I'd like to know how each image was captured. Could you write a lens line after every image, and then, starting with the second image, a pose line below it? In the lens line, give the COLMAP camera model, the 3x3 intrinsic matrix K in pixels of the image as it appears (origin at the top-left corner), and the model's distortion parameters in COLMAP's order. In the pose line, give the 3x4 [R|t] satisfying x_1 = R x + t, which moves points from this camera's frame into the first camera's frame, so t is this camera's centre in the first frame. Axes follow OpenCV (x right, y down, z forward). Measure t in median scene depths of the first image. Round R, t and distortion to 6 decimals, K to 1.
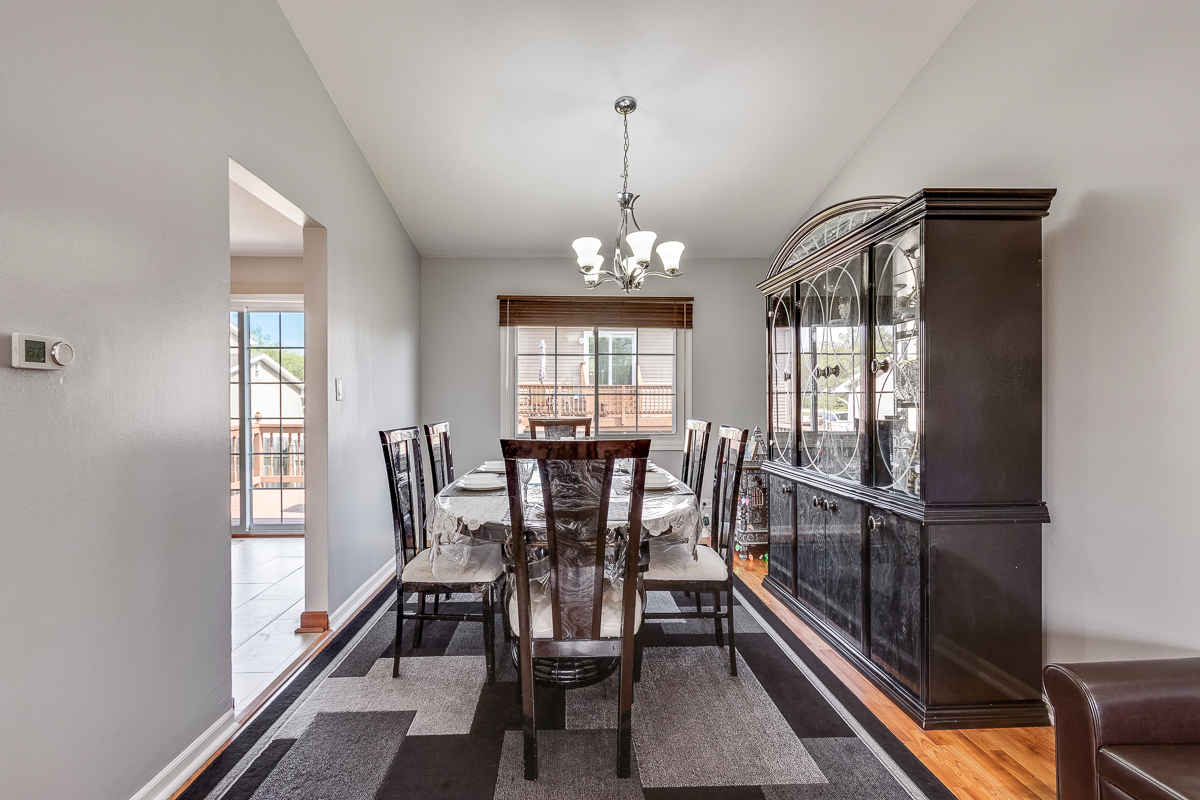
lens RADIAL K [[544.3, 0, 591.9], [0, 544.3, 394.9], [0, 0, 1]] dist [0.023891, 0.000233]
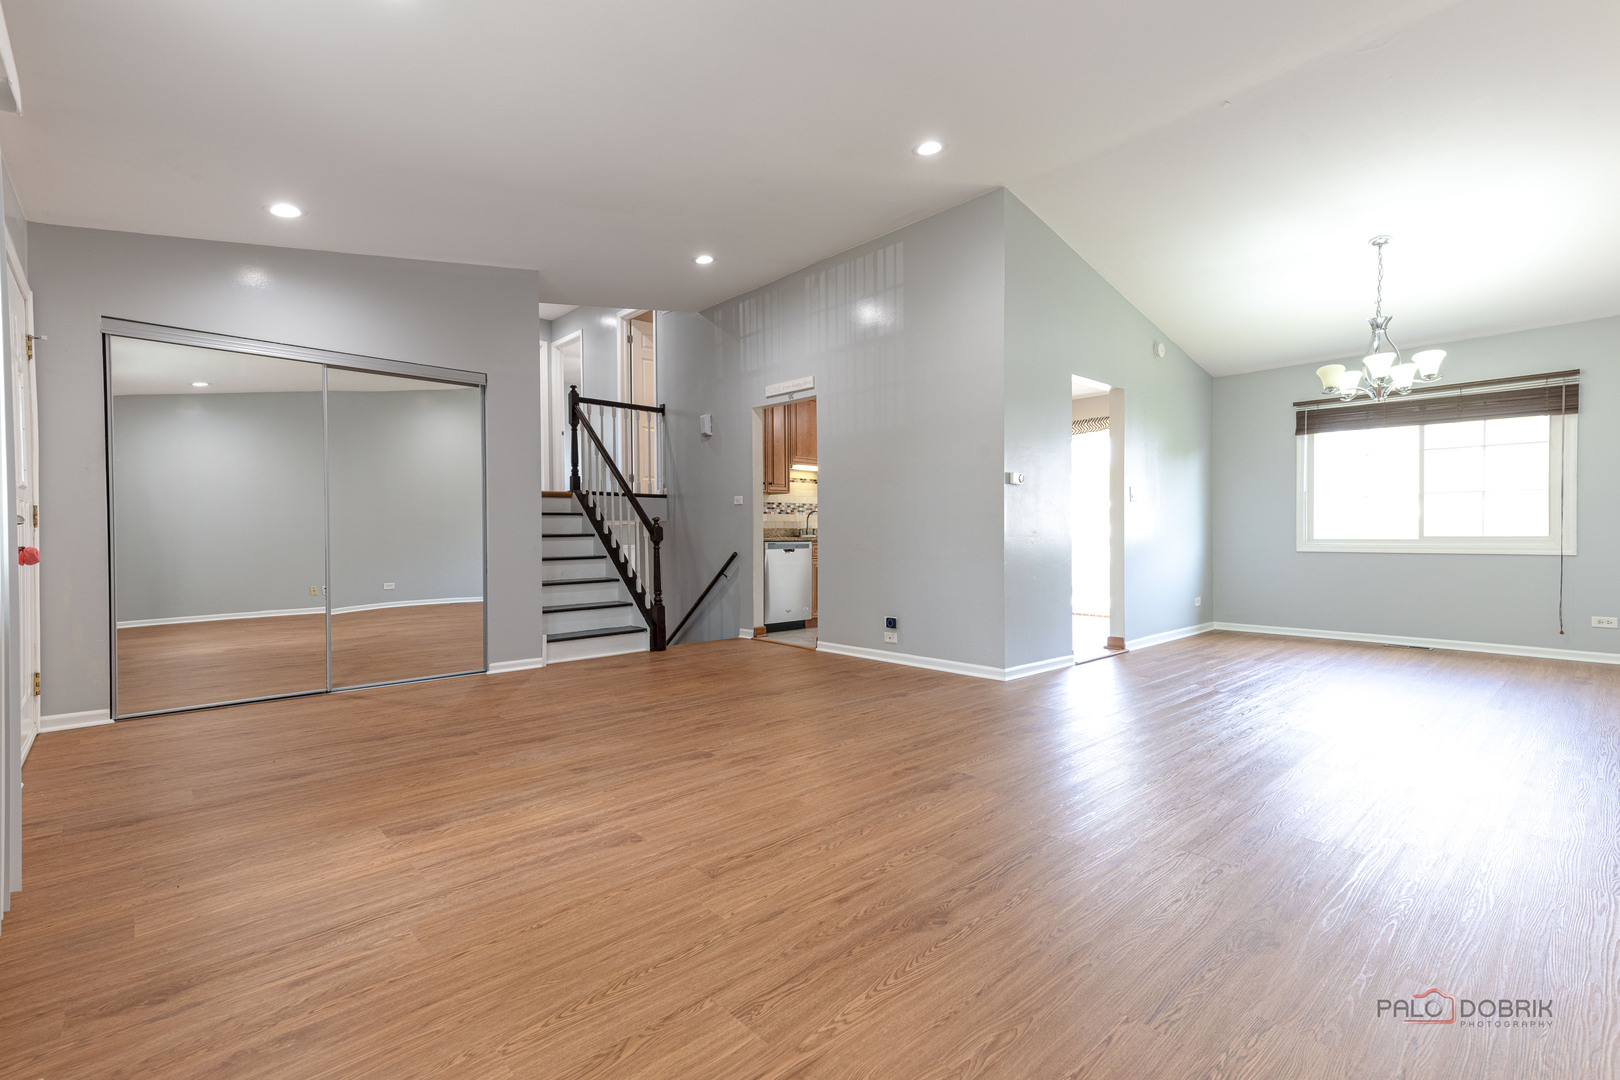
lens RADIAL K [[734.9, 0, 804.4], [0, 734.9, 540.0], [0, 0, 1]] dist [0.023891, 0.000233]
pose [[0.643506, 0.009347, -0.765384, 0.303458], [-0.005281, 0.999956, 0.007771, 0.062607], [0.765423, -0.000959, 0.643527, -0.589735]]
